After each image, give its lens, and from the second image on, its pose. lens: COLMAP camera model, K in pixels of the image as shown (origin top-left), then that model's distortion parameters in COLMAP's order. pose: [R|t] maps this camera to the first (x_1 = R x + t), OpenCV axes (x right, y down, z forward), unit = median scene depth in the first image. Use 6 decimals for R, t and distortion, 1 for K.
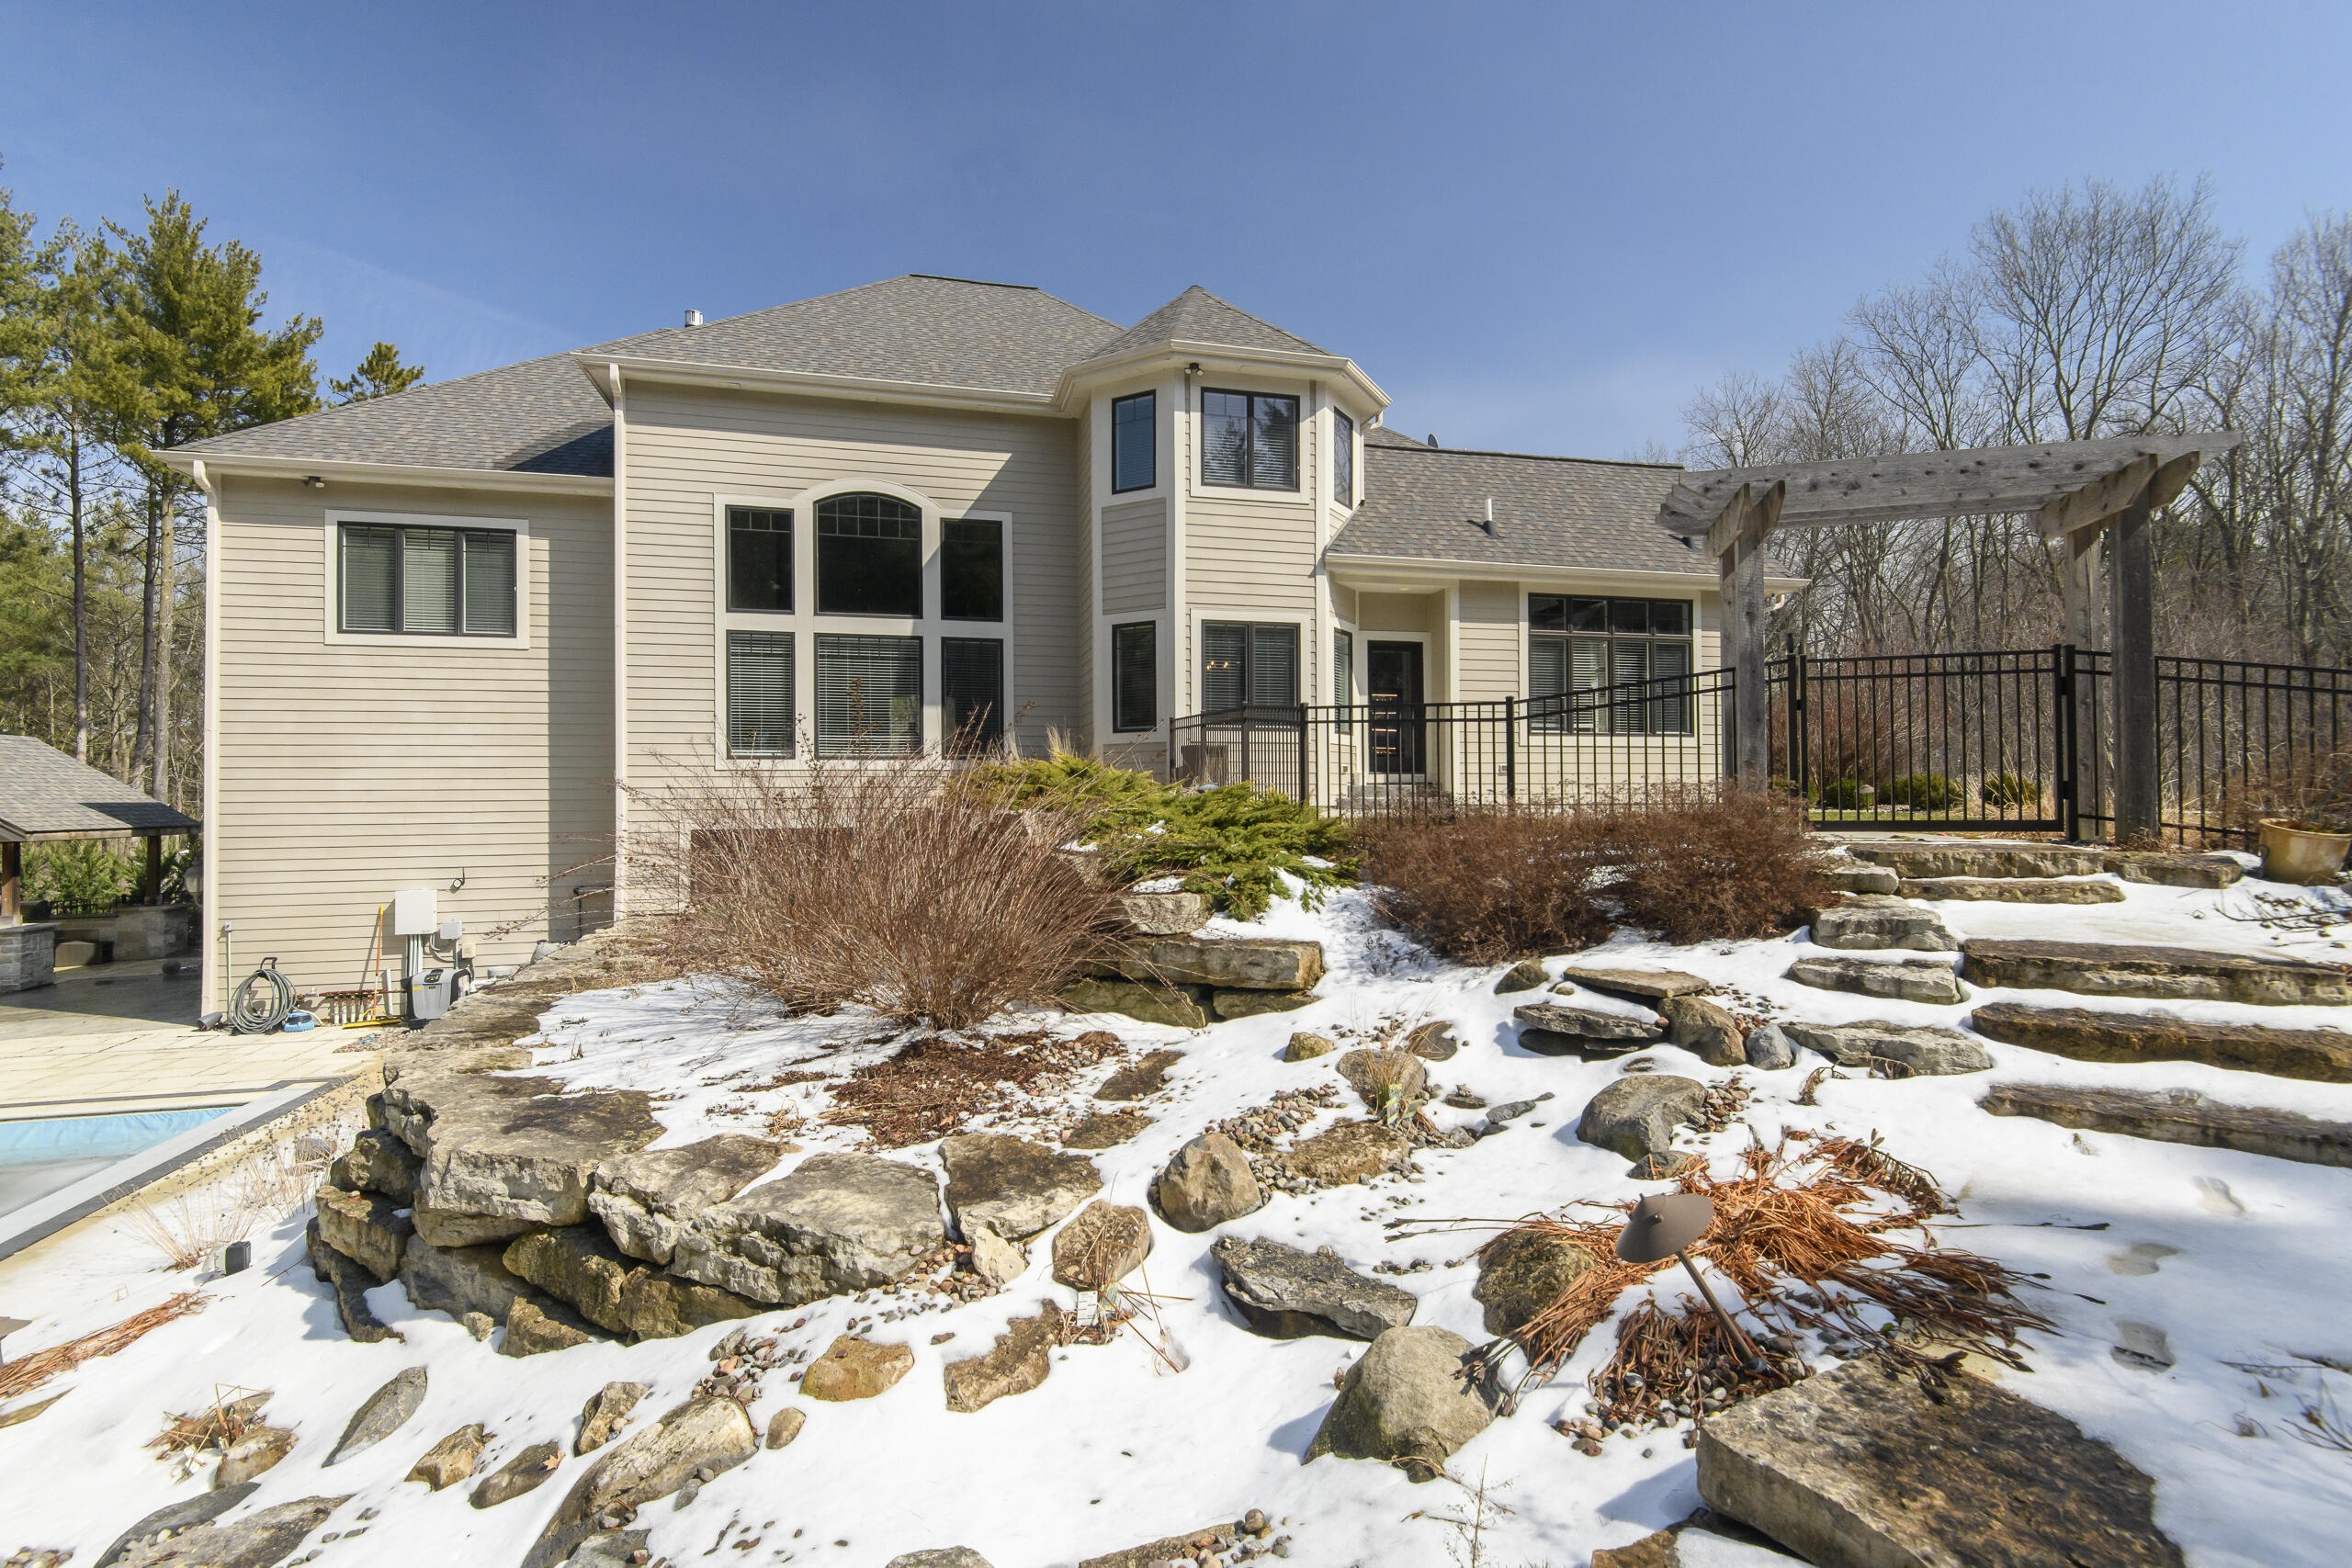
lens RADIAL K [[1101.8, 0, 1180.3], [0, 1101.8, 778.8], [0, 0, 1]] dist [0.006448, -0.005737]
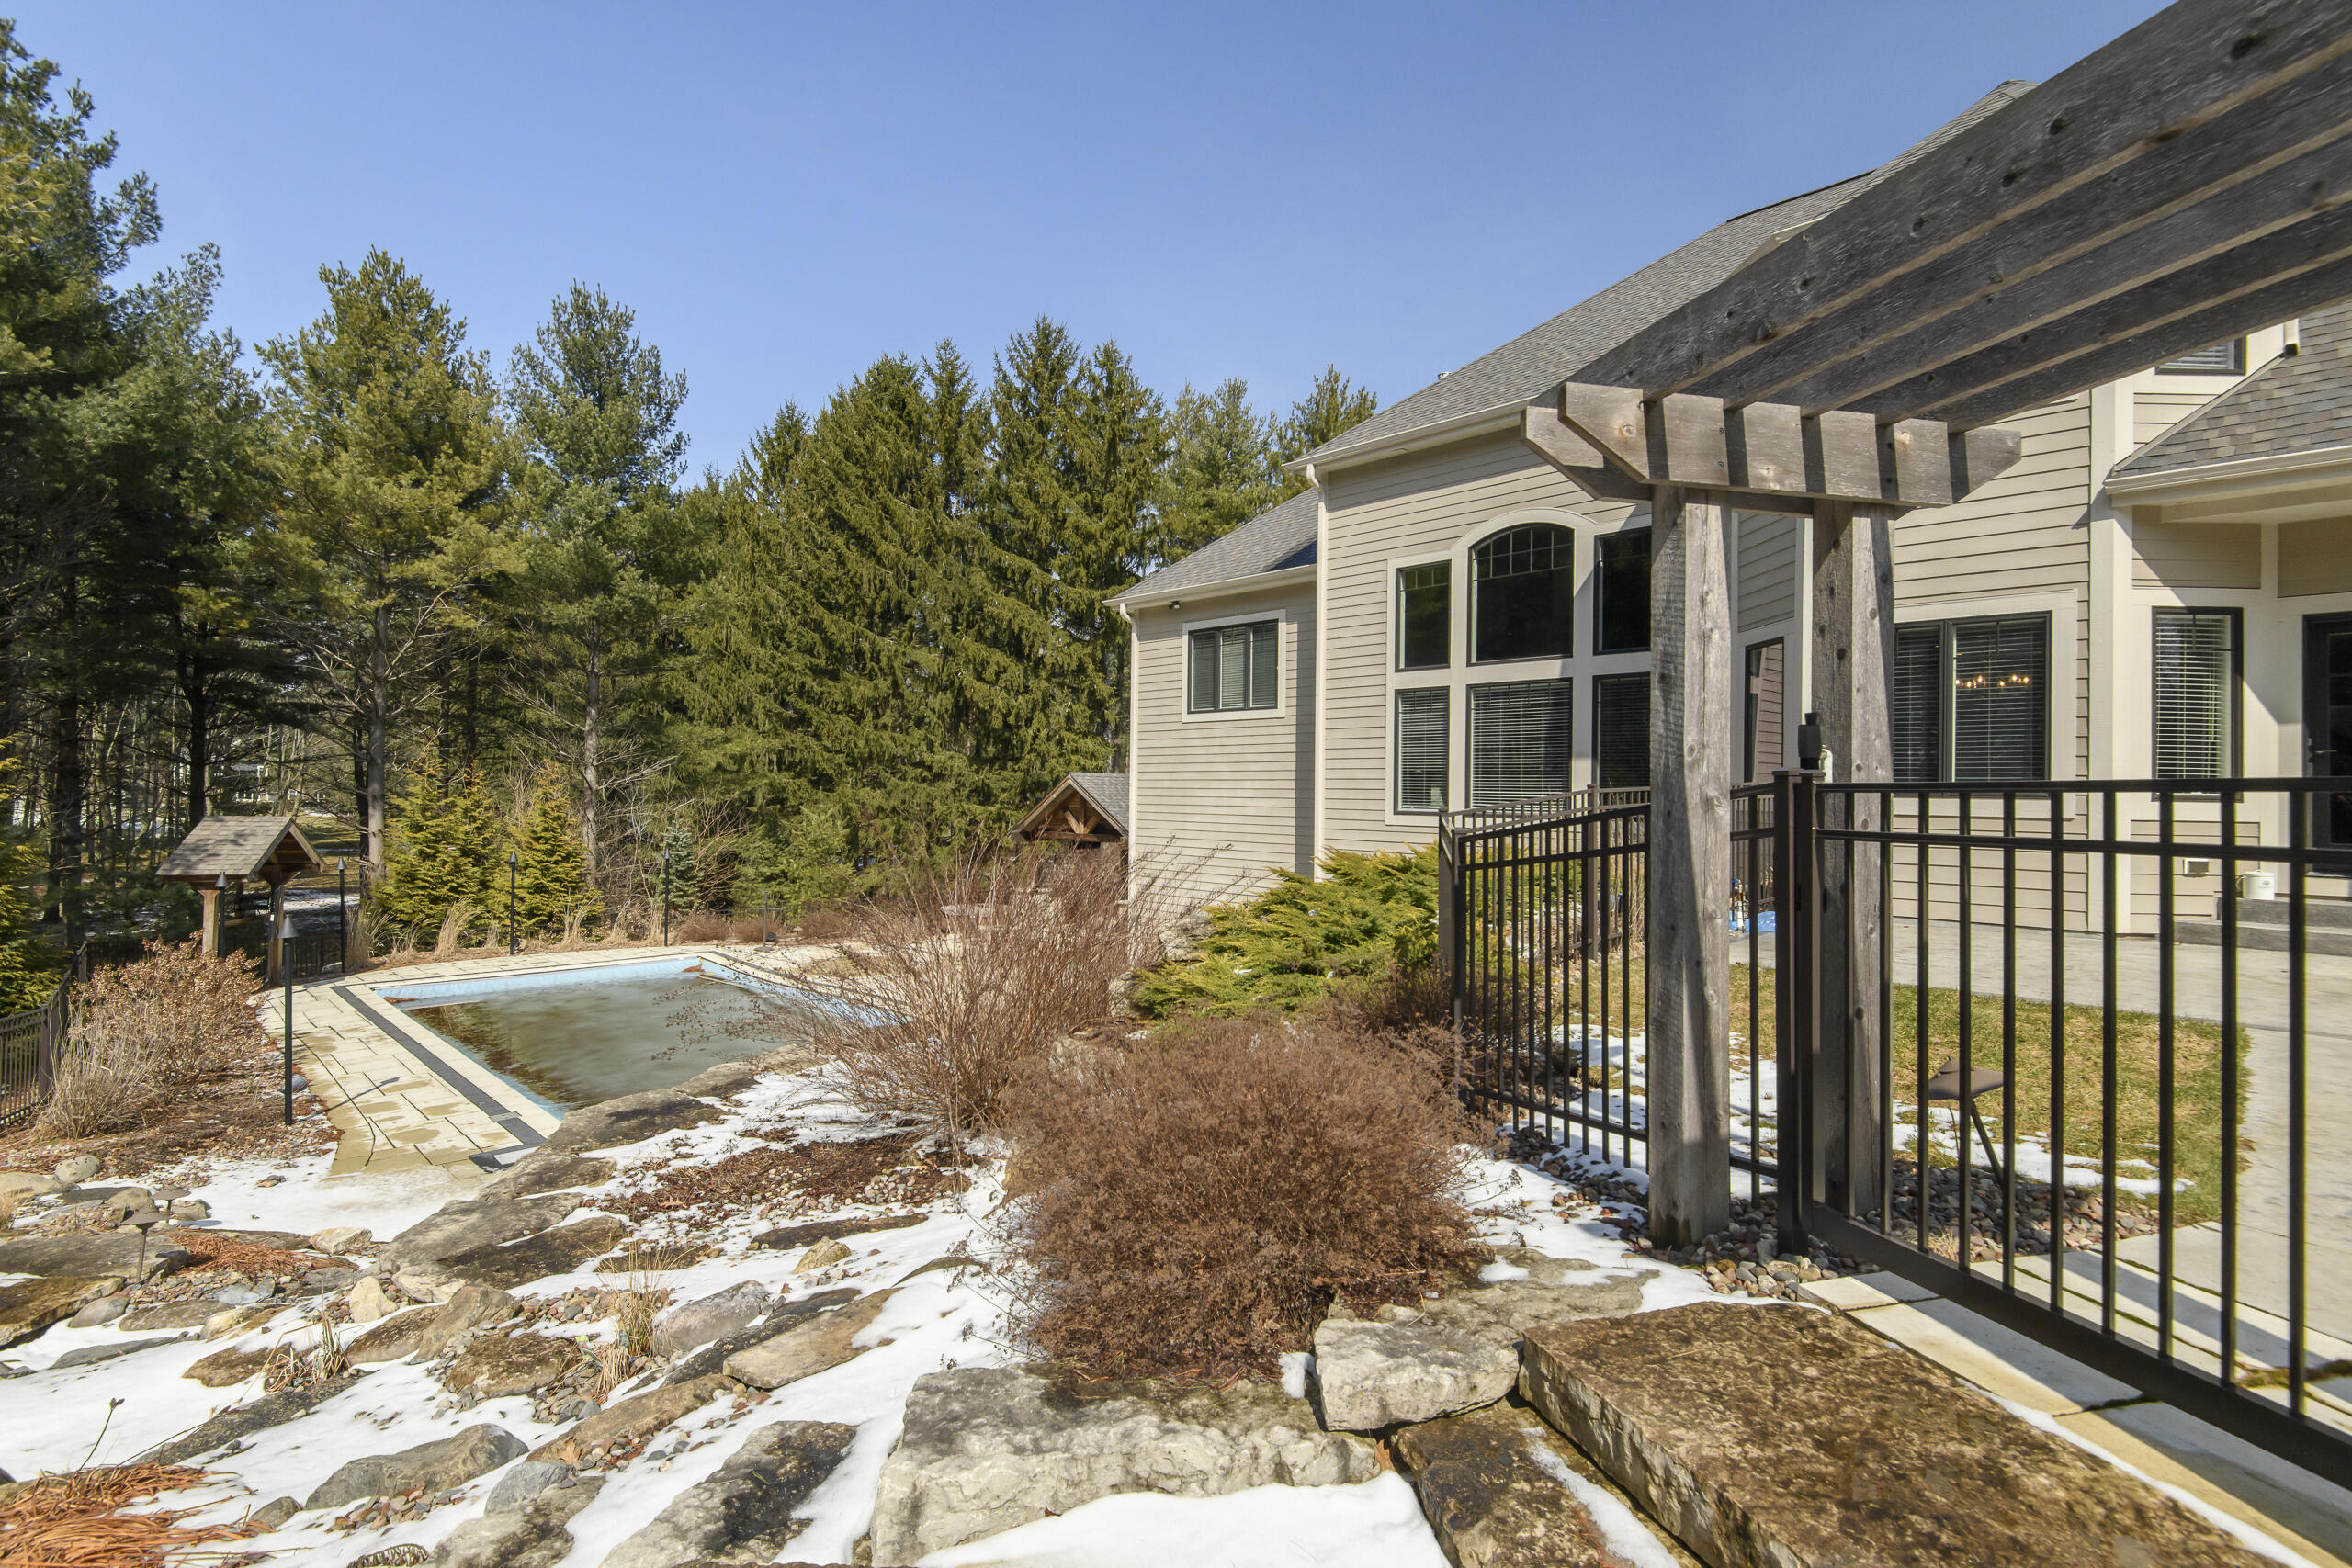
lens RADIAL K [[1101.8, 0, 1181.3], [0, 1101.8, 792.1], [0, 0, 1]] dist [0.006448, -0.005737]
pose [[0.494283, 0.013399, -0.869198, 0.380161], [0.000416, 0.999877, 0.015650, -0.054069], [0.869301, -0.008097, 0.494217, 0.308328]]
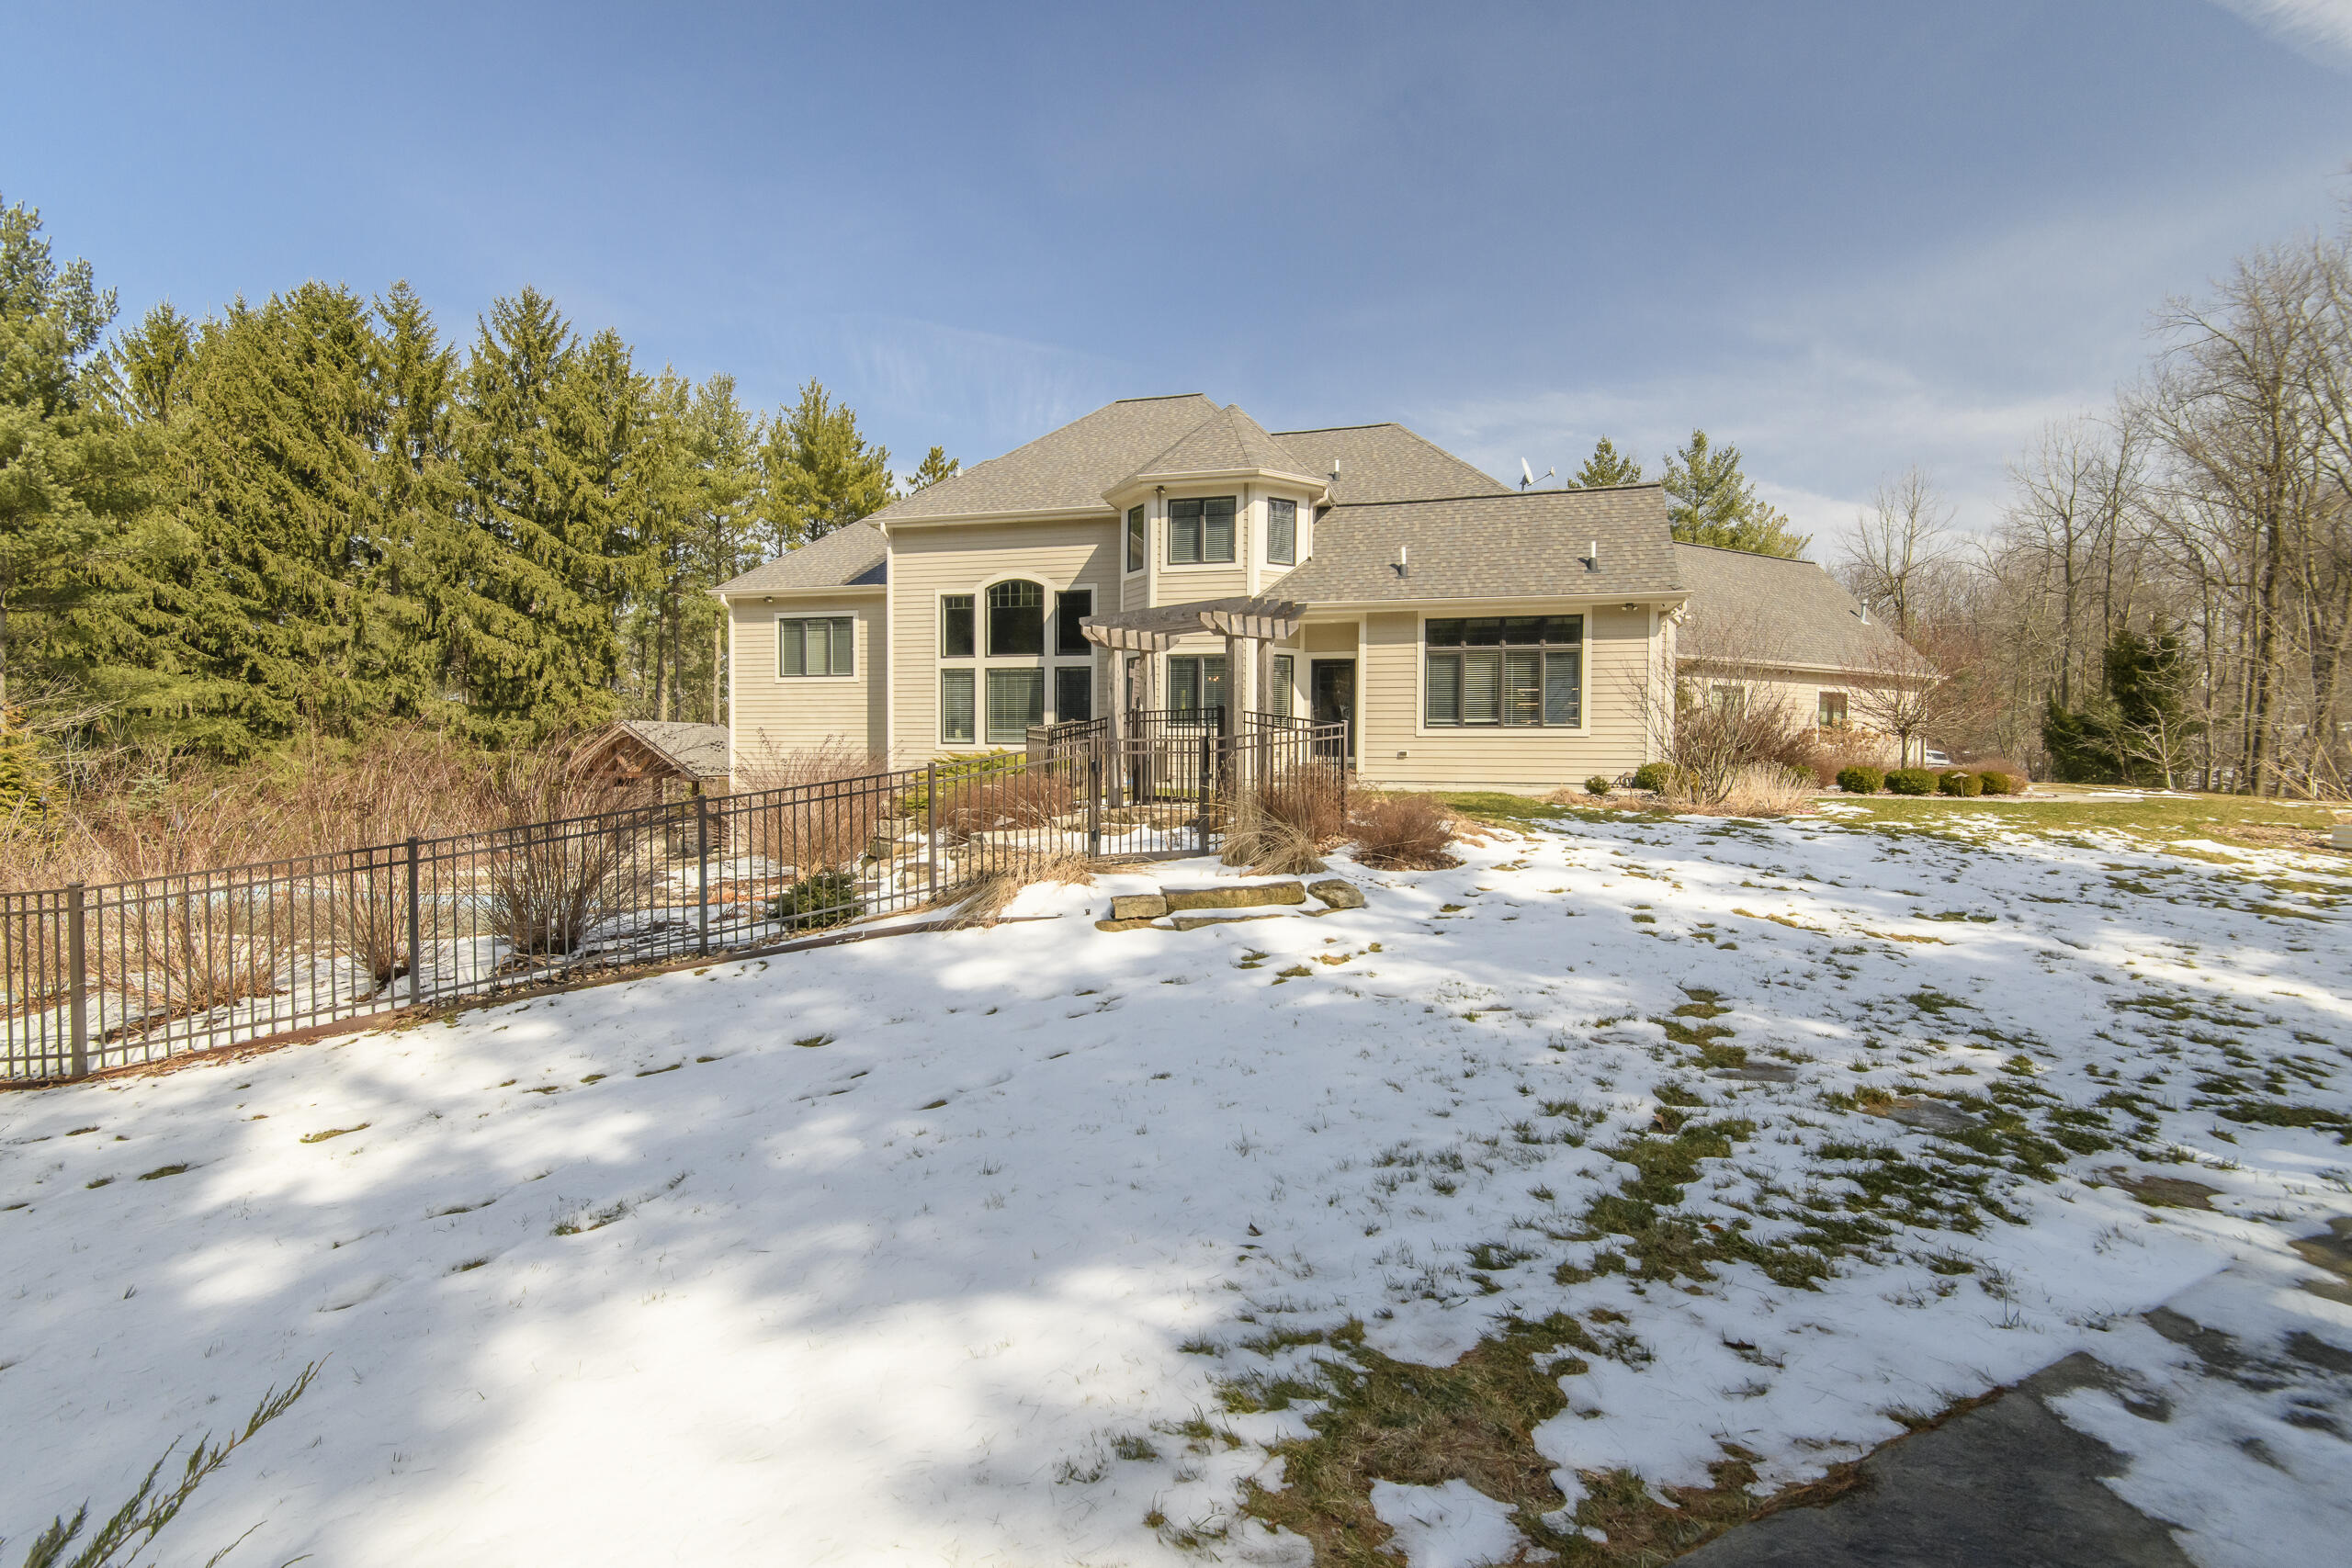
lens RADIAL K [[1101.8, 0, 1199.0], [0, 1101.8, 795.3], [0, 0, 1]] dist [0.006448, -0.005737]
pose [[0.867904, 0.029842, -0.495834, 0.779844], [-0.001598, 0.998356, 0.057289, -0.035887], [0.496729, -0.048929, 0.866526, -0.293401]]
